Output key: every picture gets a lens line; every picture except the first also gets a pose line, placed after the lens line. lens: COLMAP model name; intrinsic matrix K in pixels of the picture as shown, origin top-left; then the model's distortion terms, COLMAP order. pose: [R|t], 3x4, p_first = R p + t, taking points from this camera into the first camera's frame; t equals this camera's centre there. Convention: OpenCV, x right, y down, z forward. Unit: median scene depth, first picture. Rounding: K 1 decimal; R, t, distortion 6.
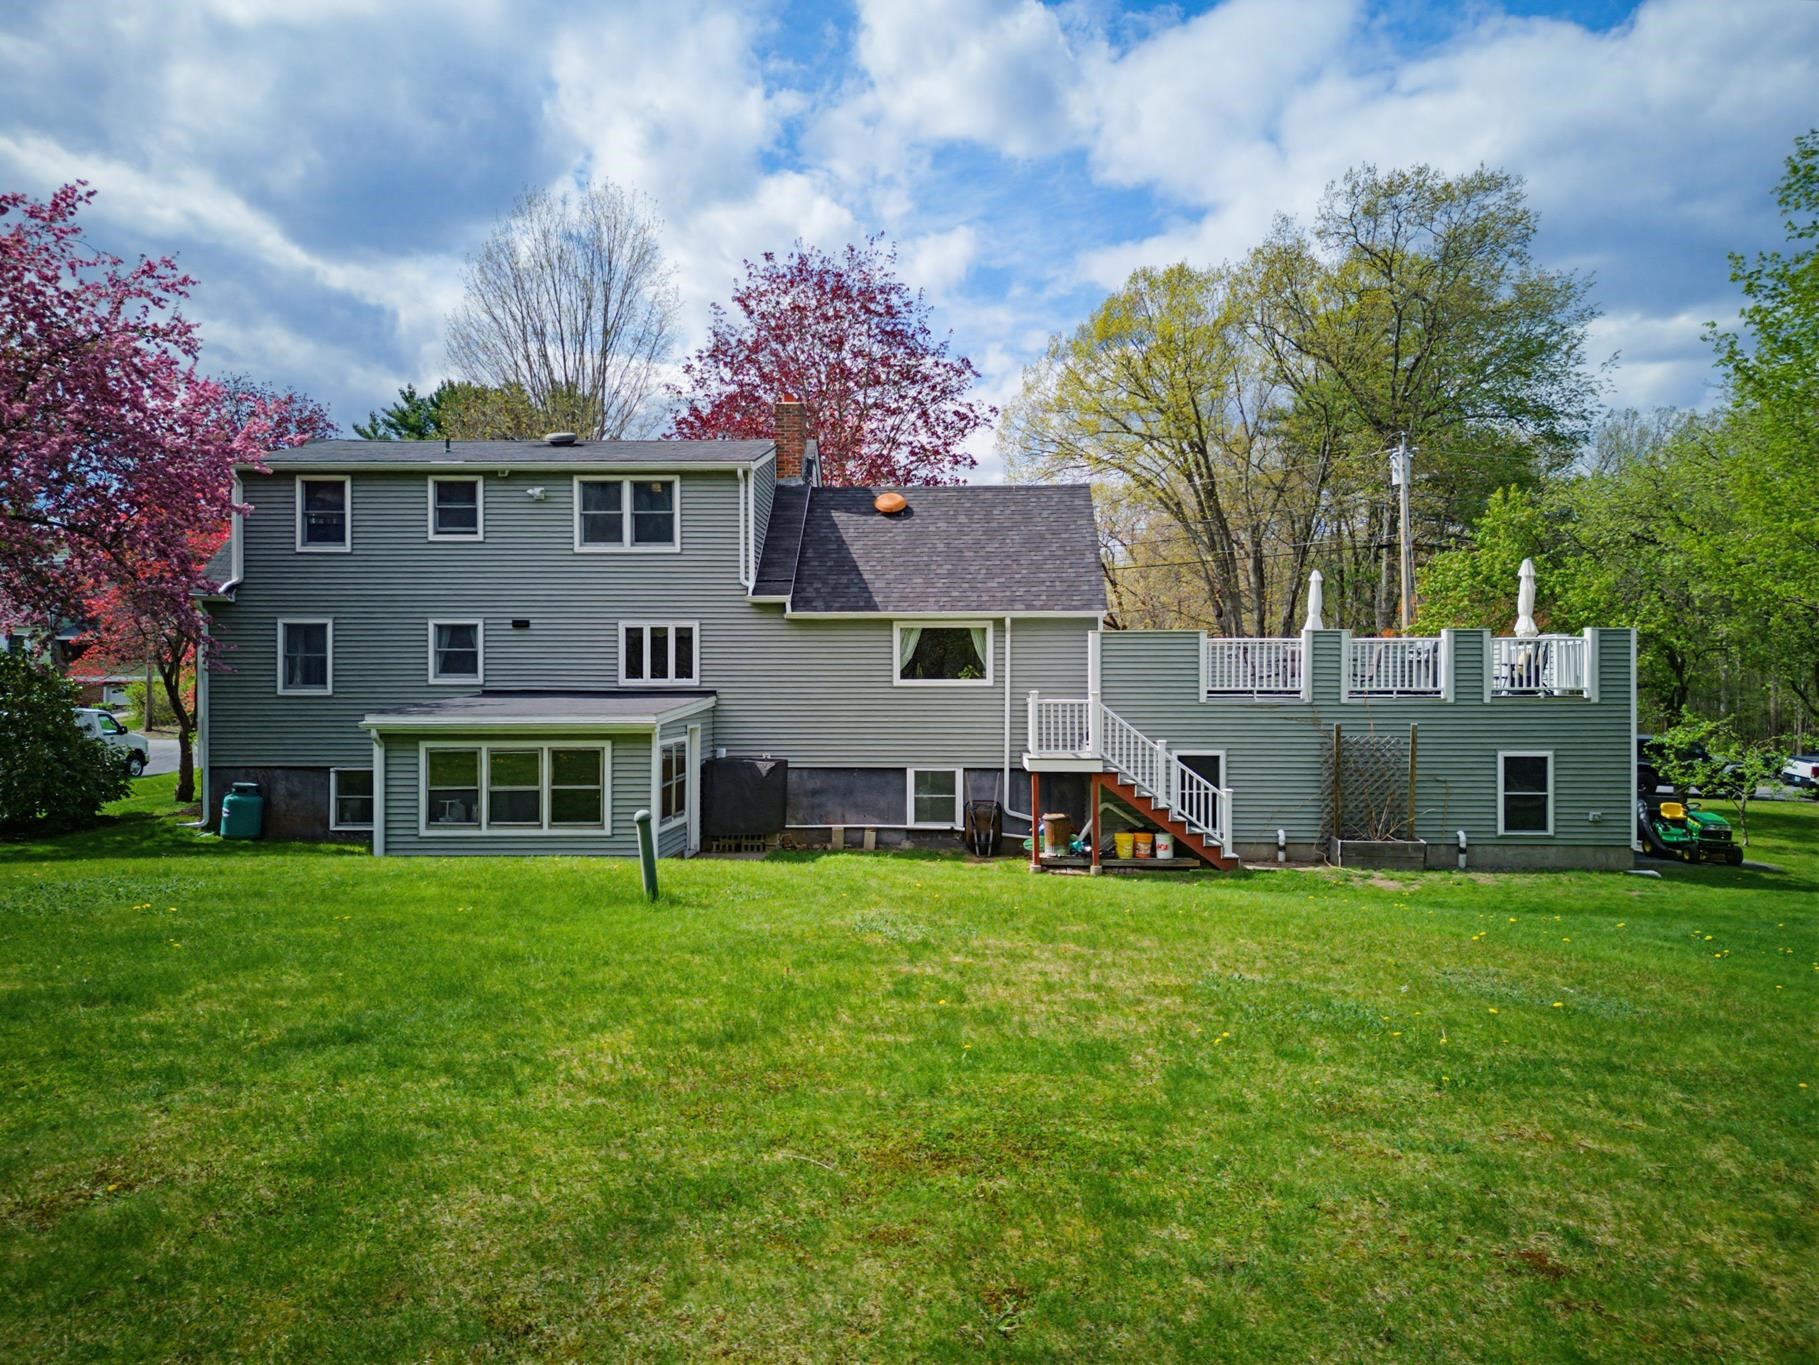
lens RADIAL K [[1304.2, 0, 932.9], [0, 1304.2, 775.3], [0, 0, 1]] dist [0.046399, -0.002362]
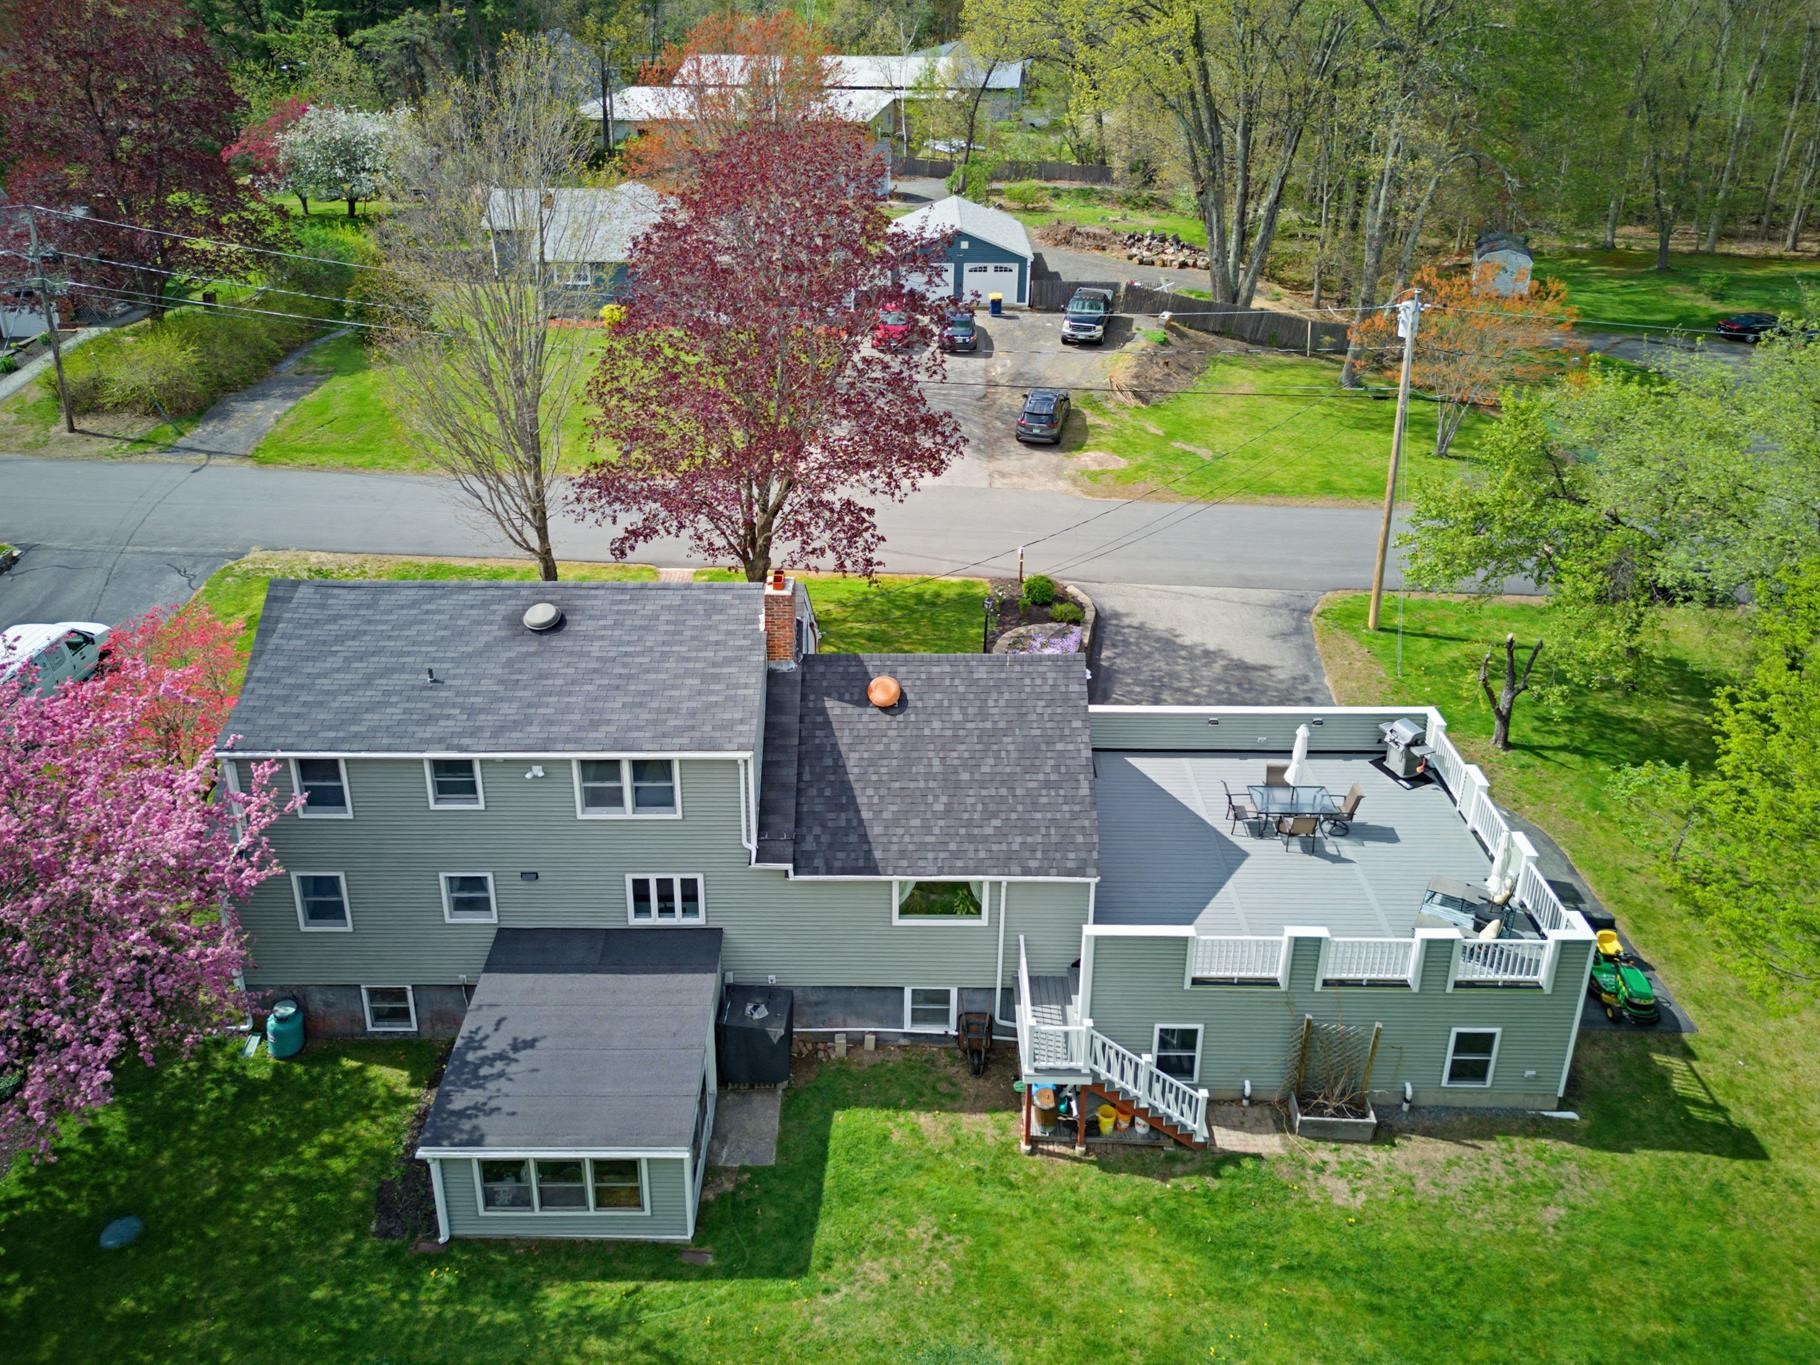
lens RADIAL K [[1307.8, 0, 910.0], [0, 1307.8, 682.5], [0, 0, 1]] dist [0.026762, -0.002946]
pose [[0.999697, -0.003284, 0.024394, -0.041497], [-0.005602, 0.934682, 0.355442, -0.627571], [-0.023968, -0.355471, 0.934380, 0.089193]]
